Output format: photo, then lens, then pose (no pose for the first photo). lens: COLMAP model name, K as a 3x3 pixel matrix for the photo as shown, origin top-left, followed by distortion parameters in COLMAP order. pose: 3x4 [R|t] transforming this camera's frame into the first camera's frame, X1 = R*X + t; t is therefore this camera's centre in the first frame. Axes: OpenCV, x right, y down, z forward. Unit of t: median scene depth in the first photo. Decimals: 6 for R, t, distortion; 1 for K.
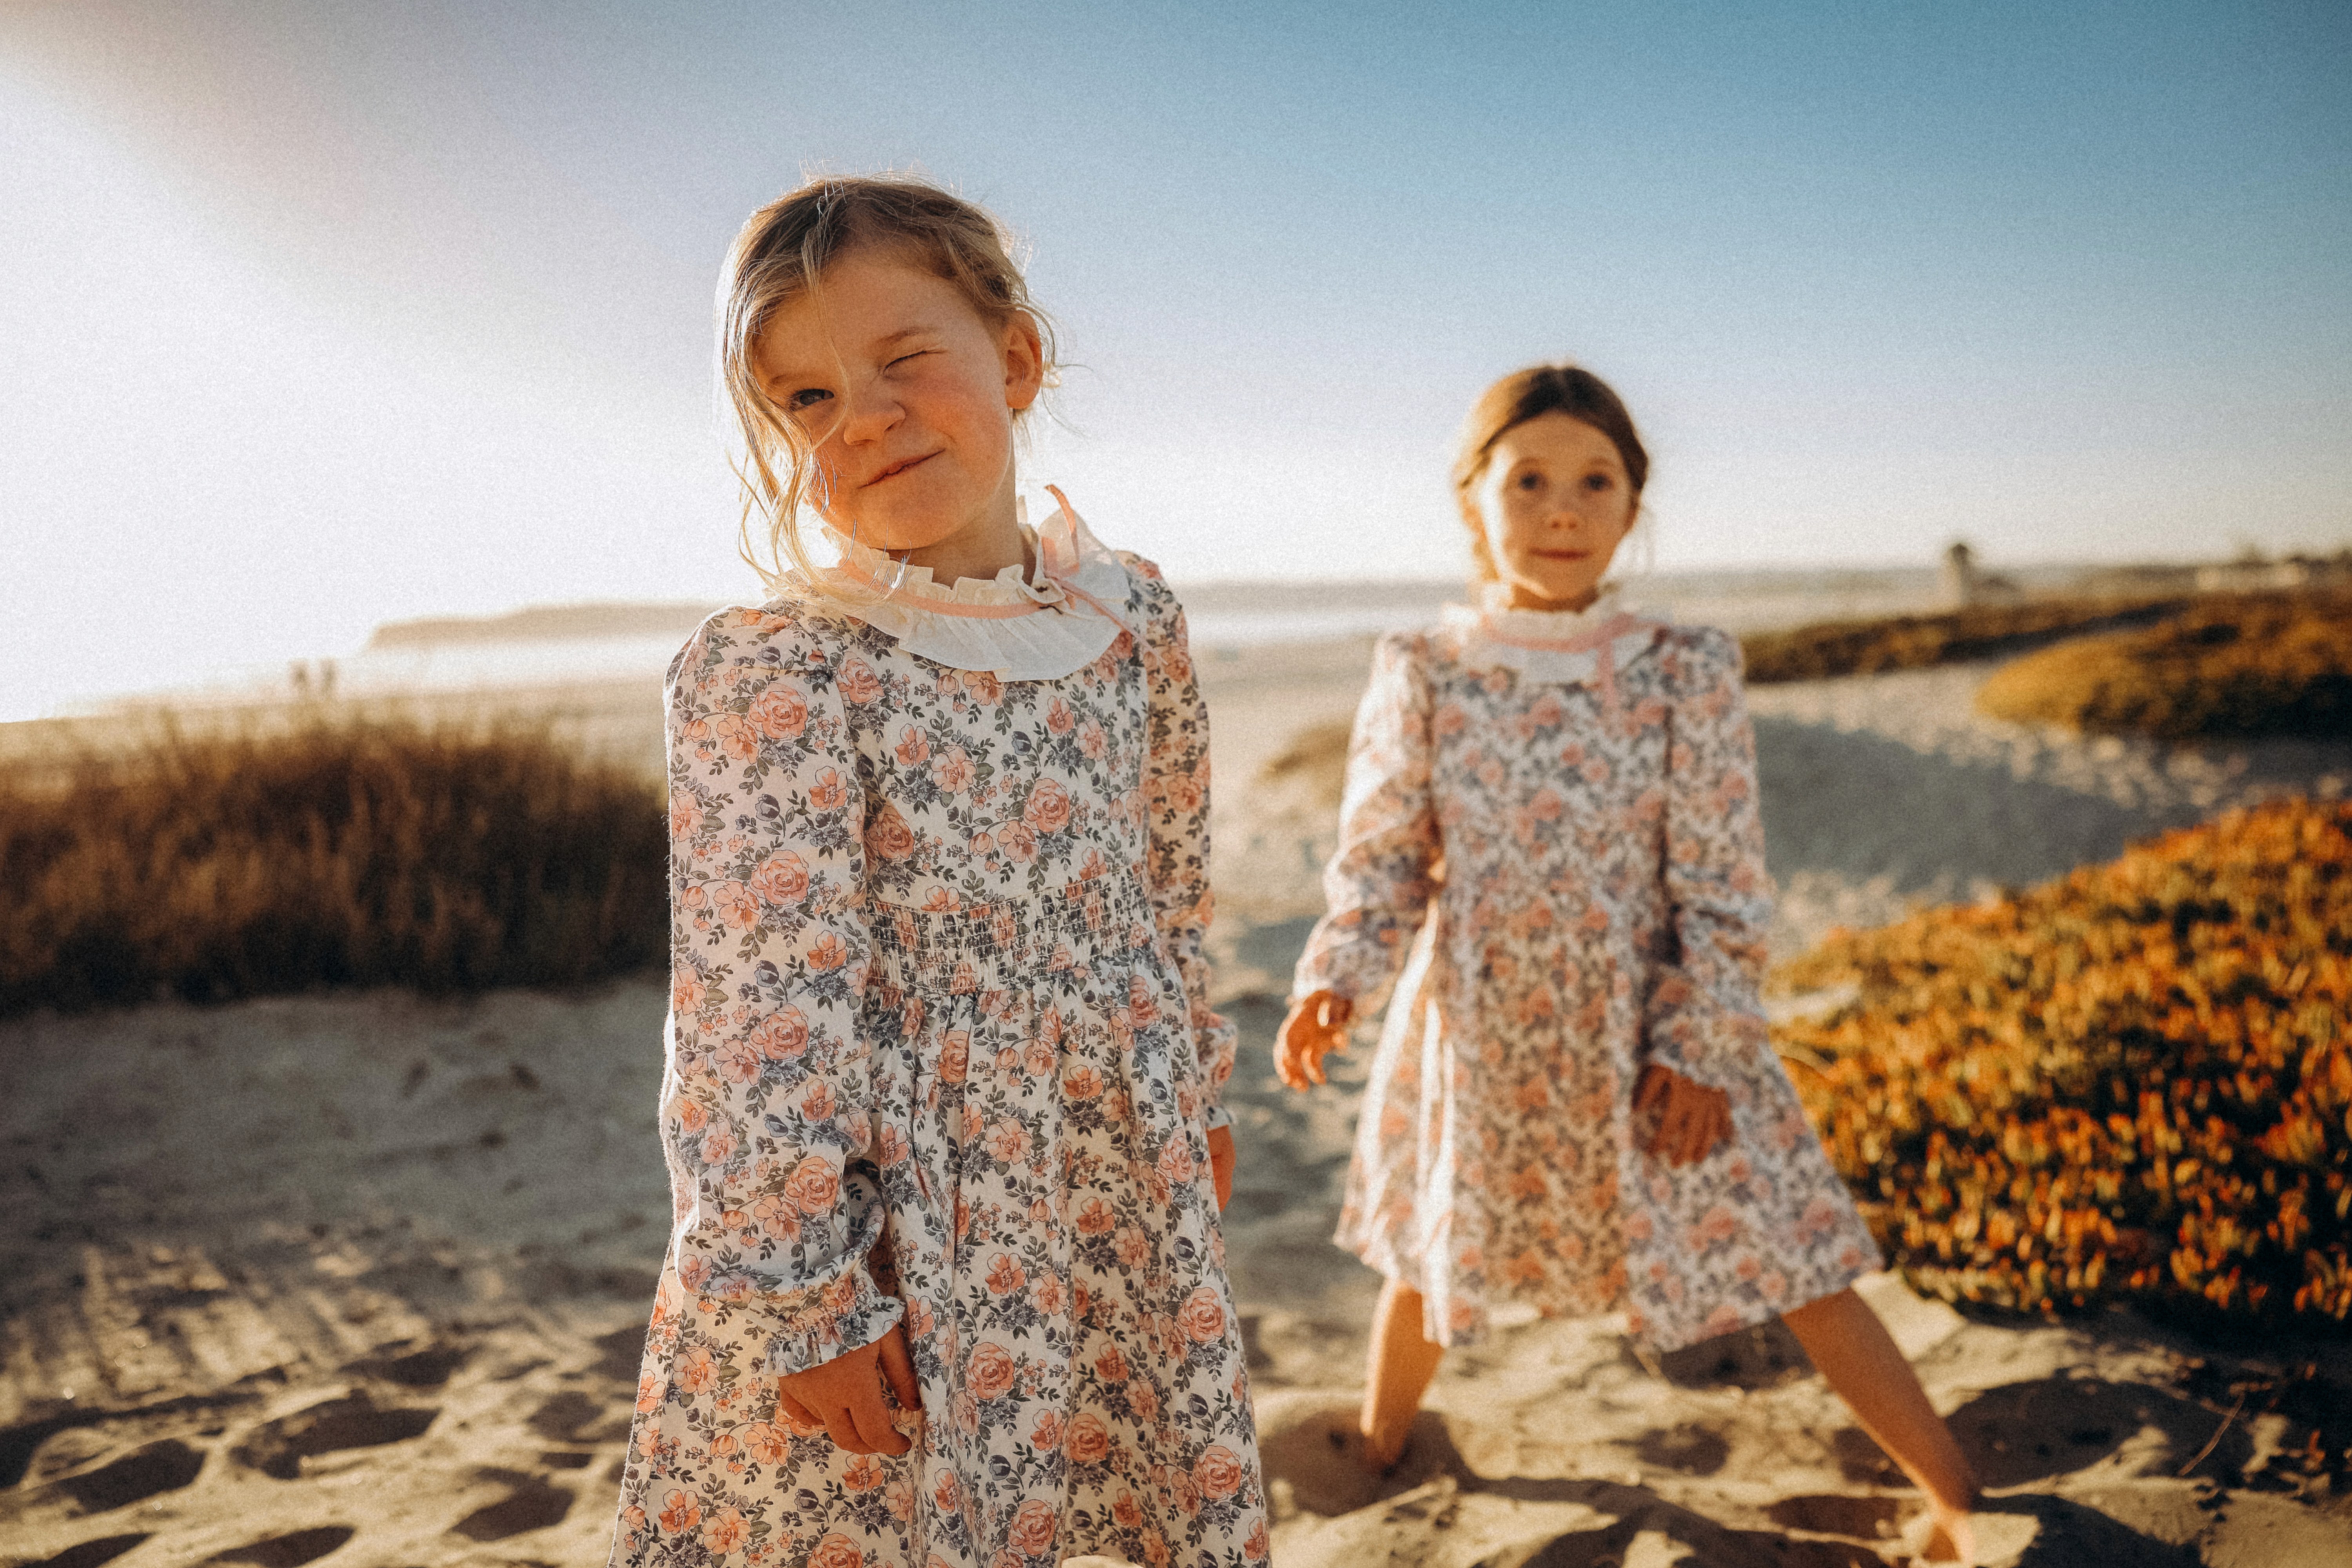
lens RADIAL K [[1941.6, 0, 1176.0], [0, 1941.6, 784.0], [0, 0, 1]] dist [-0.083916, 0.115717]
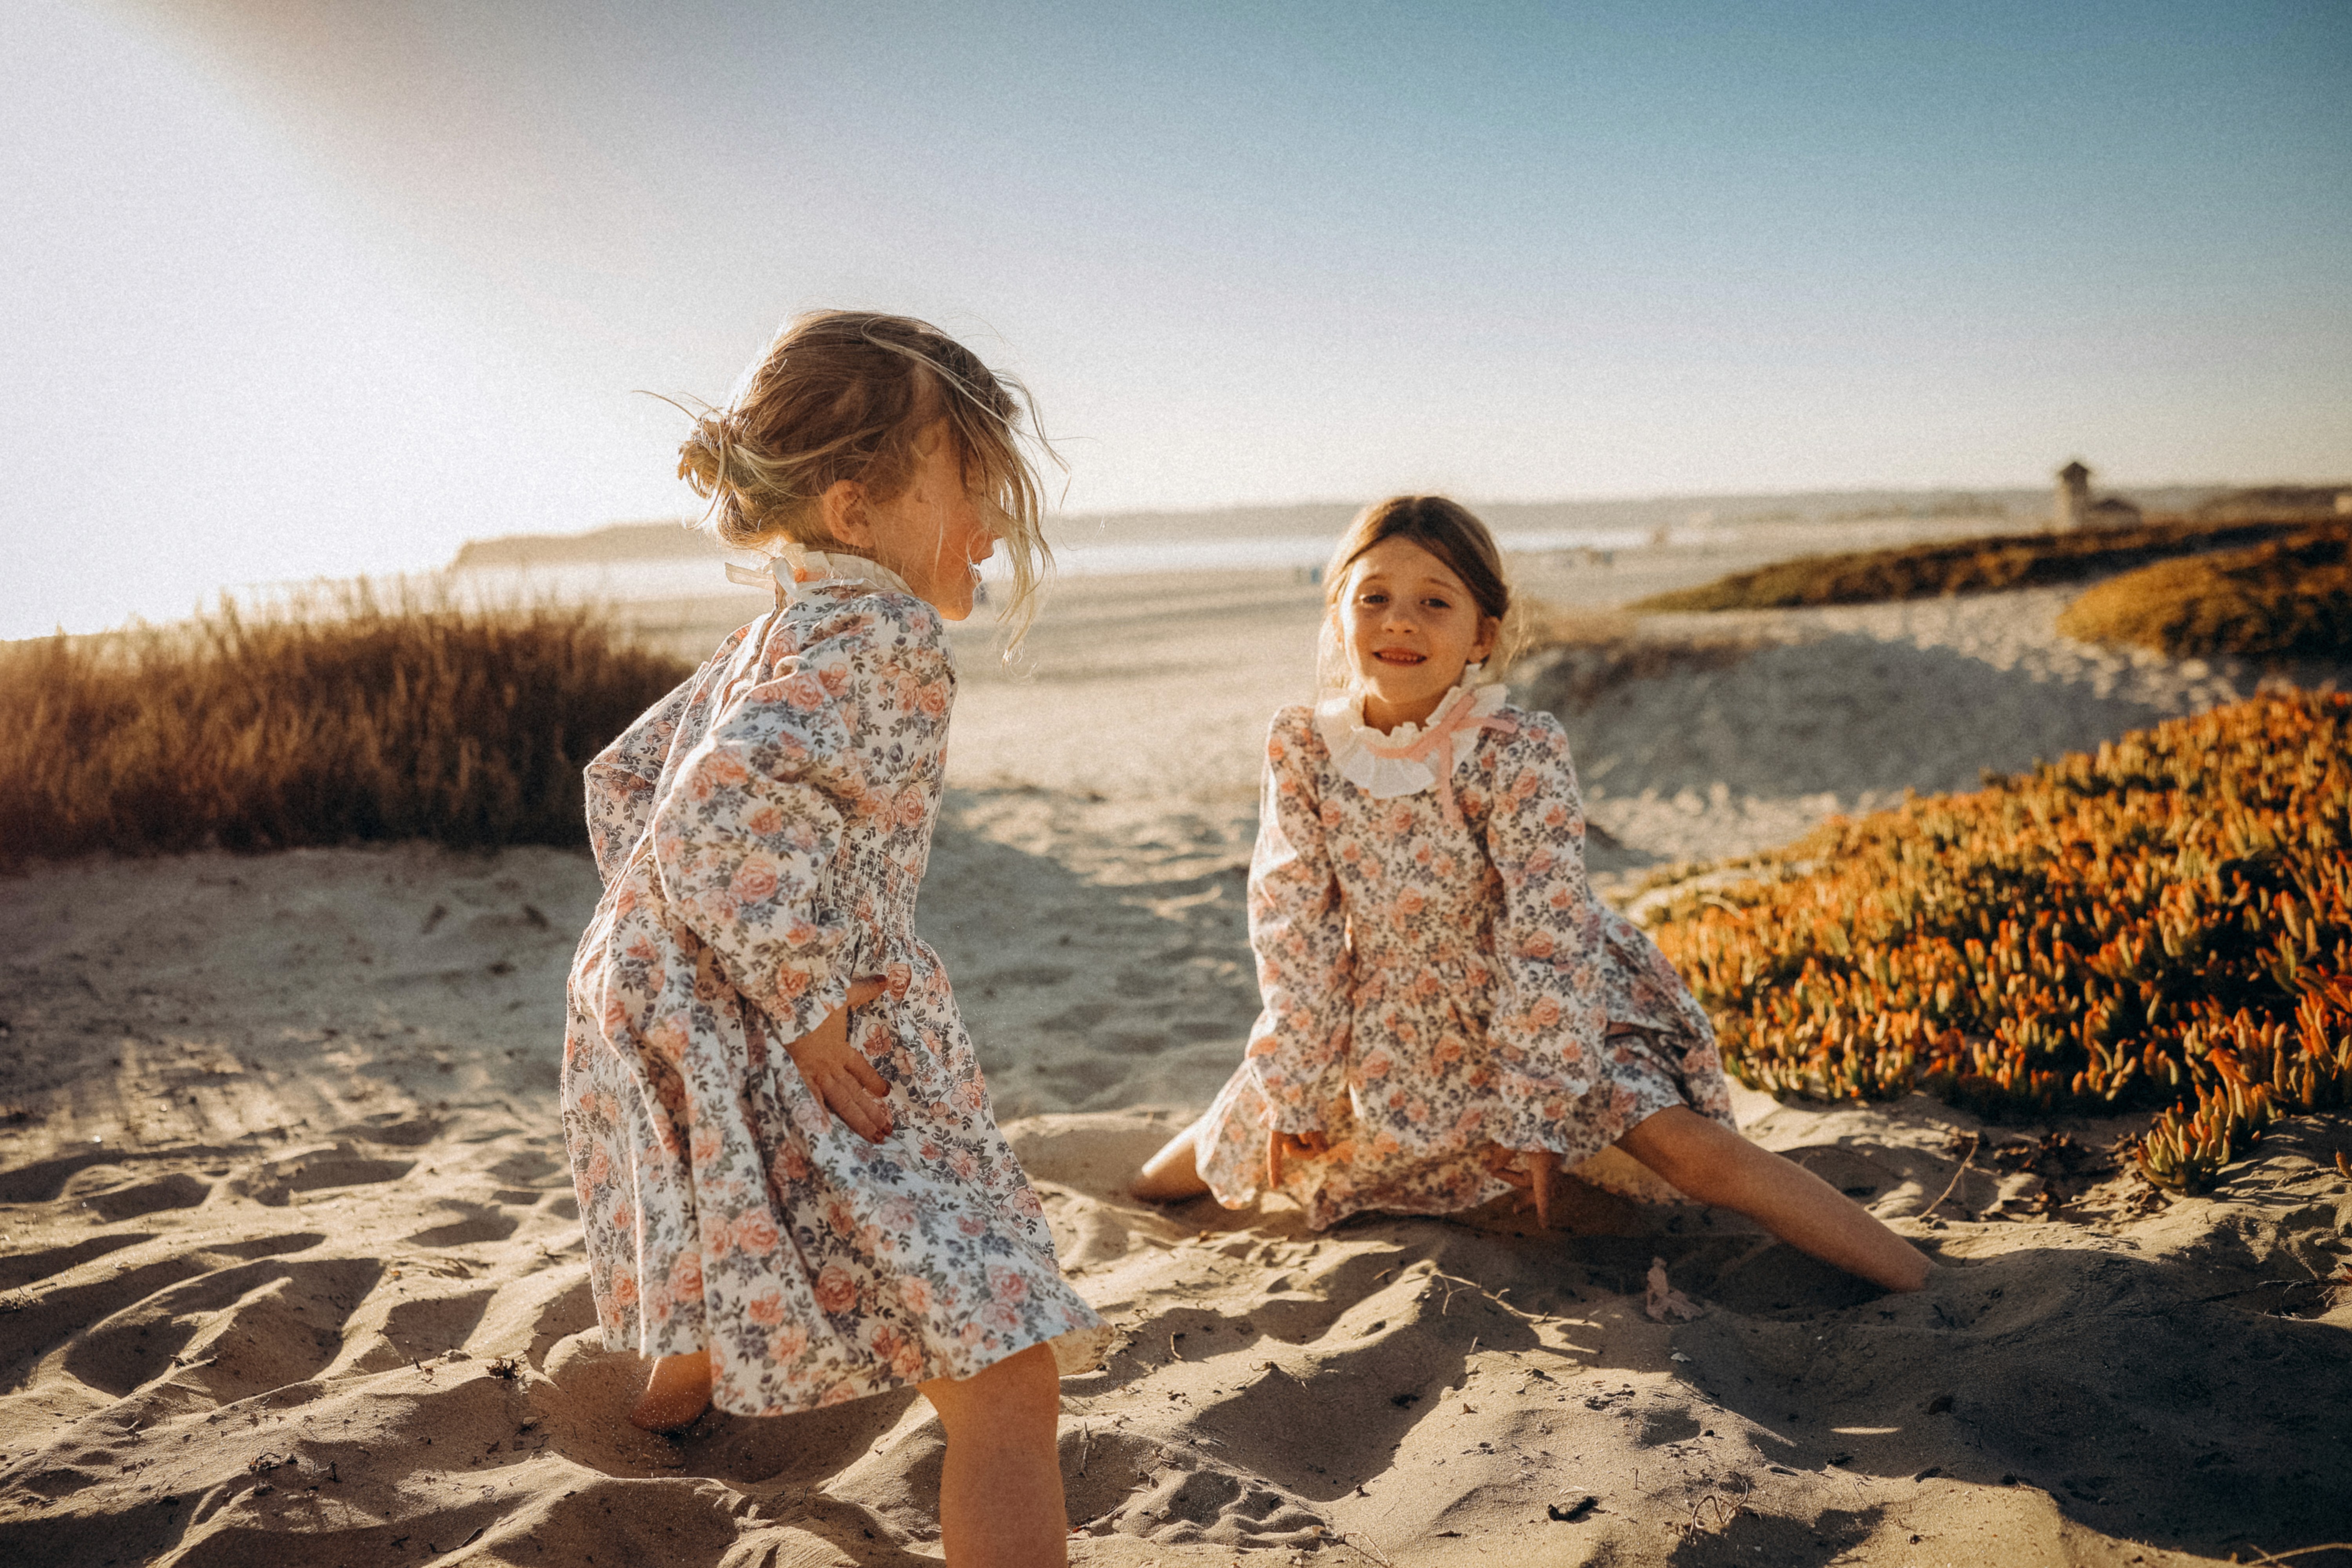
lens RADIAL K [[1971.8, 0, 1176.0], [0, 1971.8, 784.0], [0, 0, 1]] dist [-0.078008, 0.099299]
pose [[0.998879, 0.008854, -0.046510, 0.104574], [-0.007136, 0.999290, 0.036984, 0.052161], [0.046804, -0.036611, 0.998233, -0.108147]]
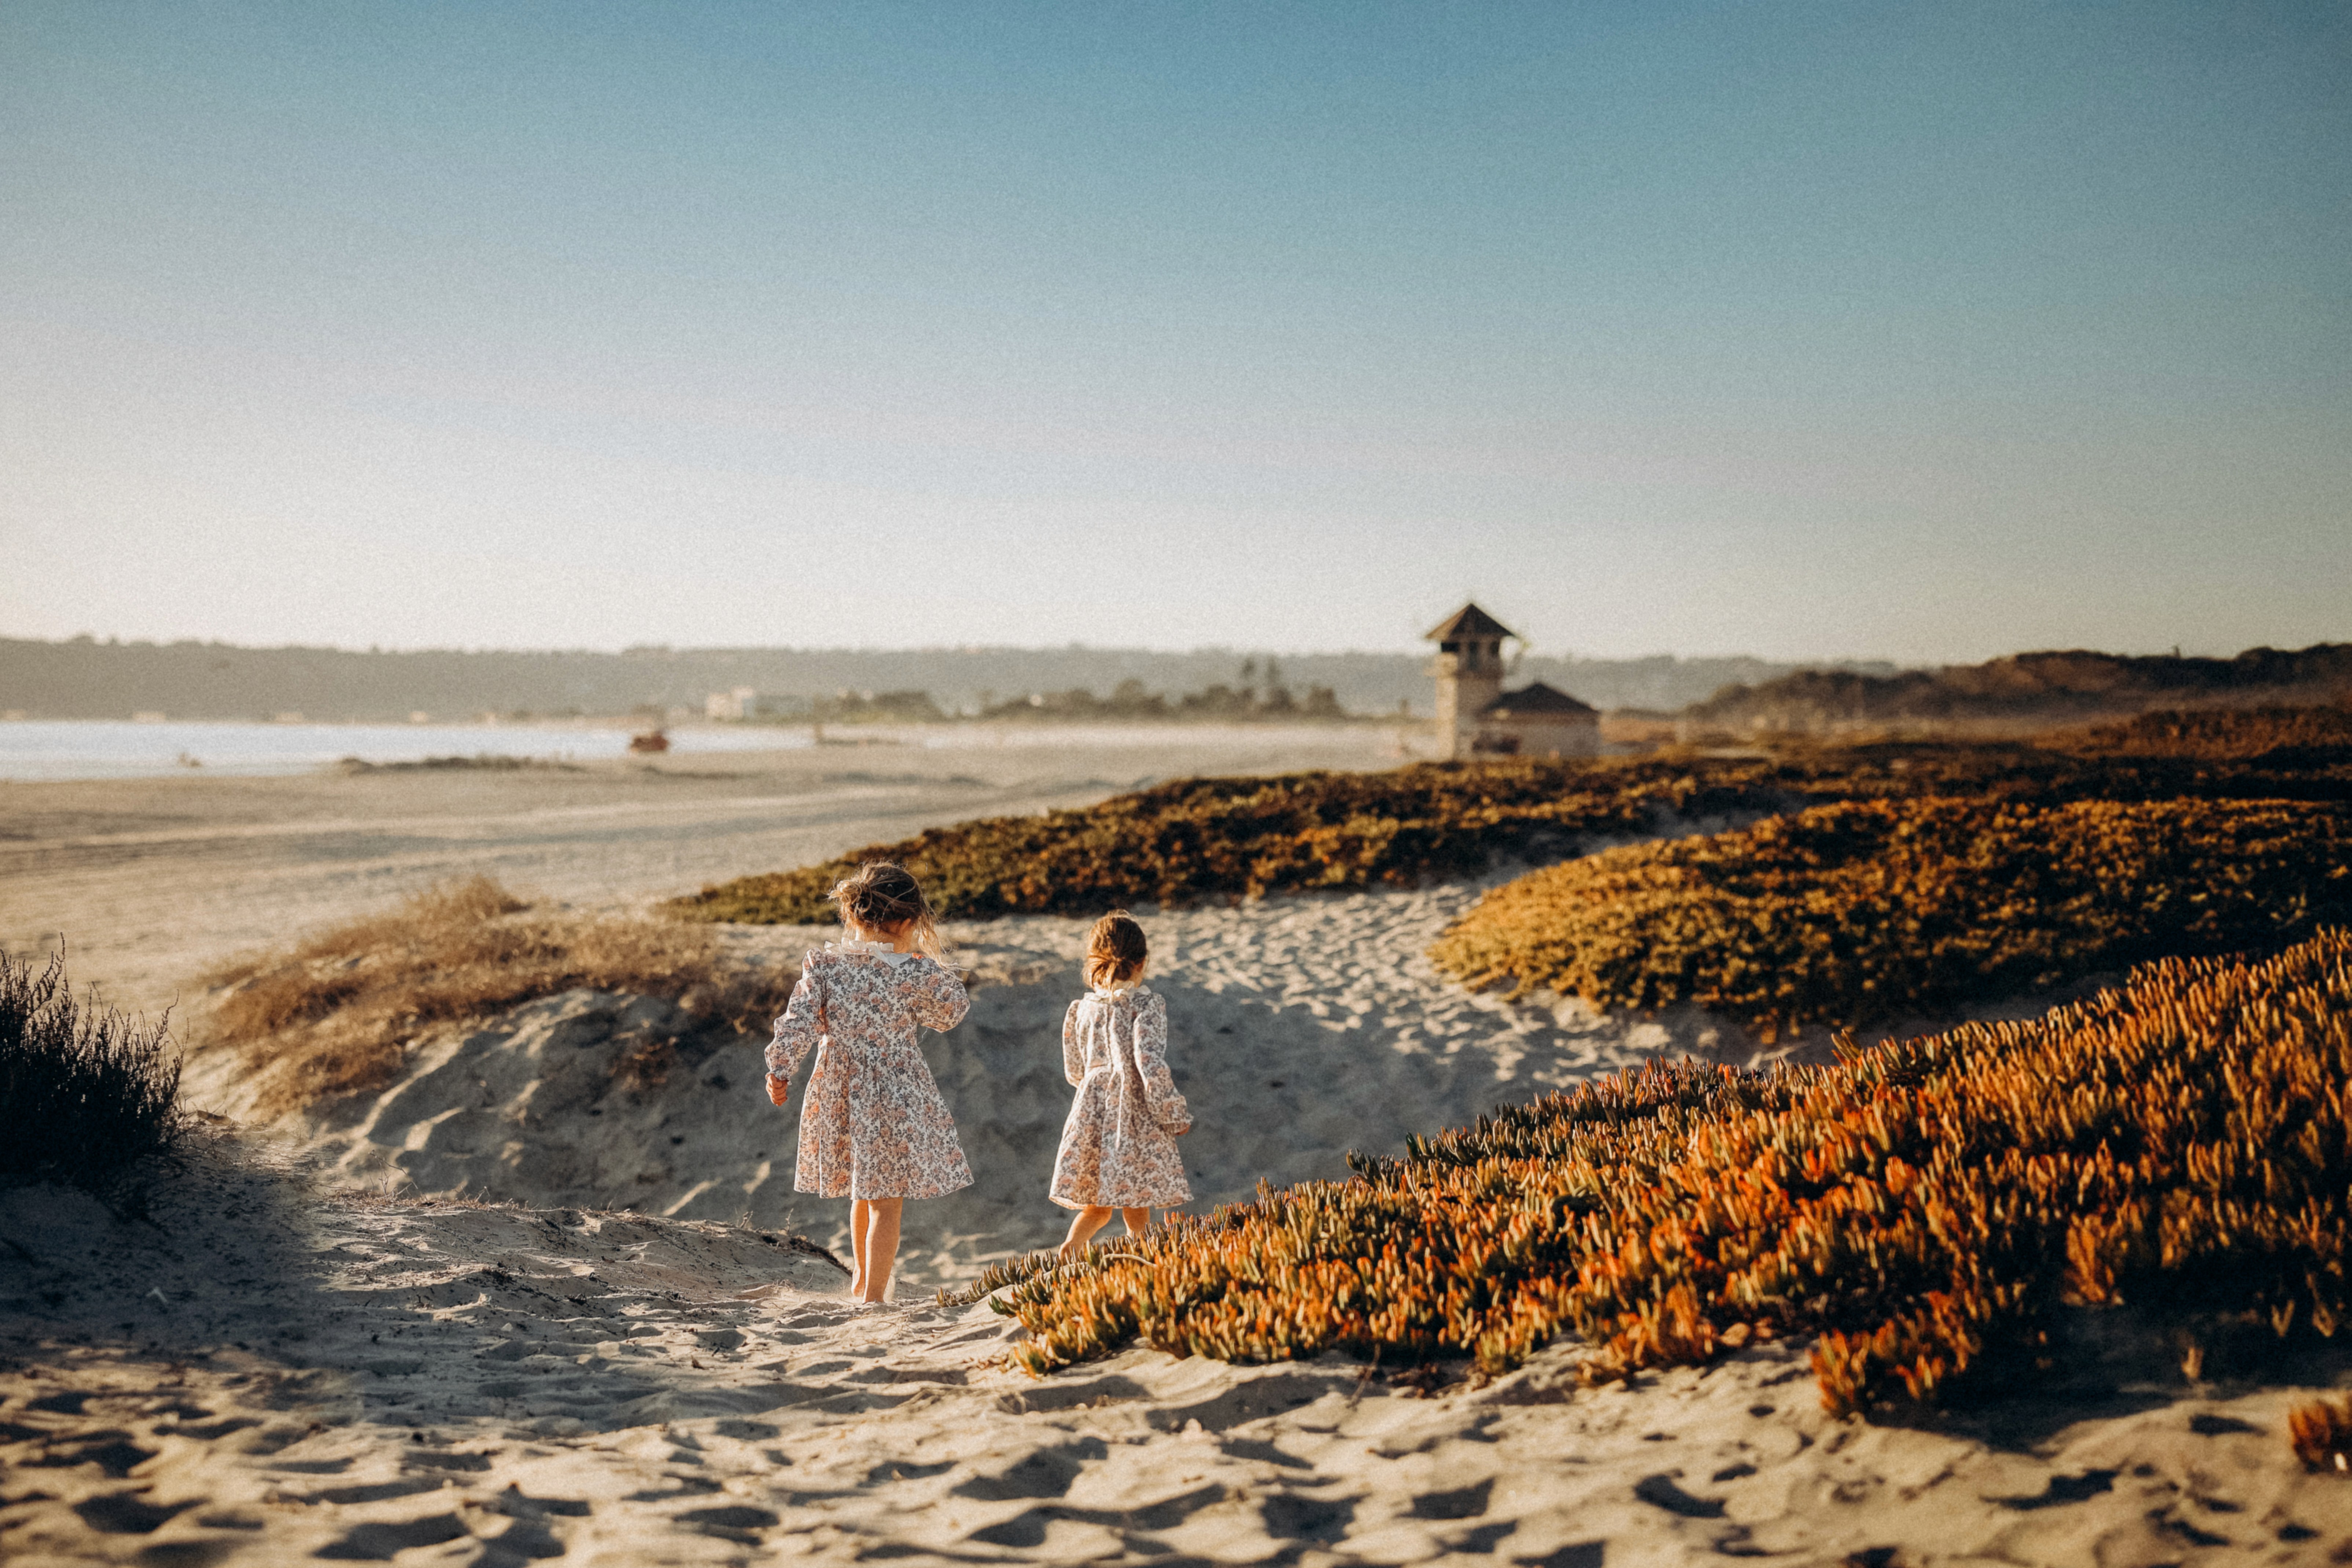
lens RADIAL K [[4653.9, 0, 1176.0], [0, 4653.9, 784.0], [0, 0, 1]] dist [0.024391, 0.032029]
pose [[0.948969, 0.034218, 0.313508, -0.650329], [-0.011074, 0.997099, -0.075309, 0.097637], [-0.315175, 0.067994, 0.946595, -2.046142]]
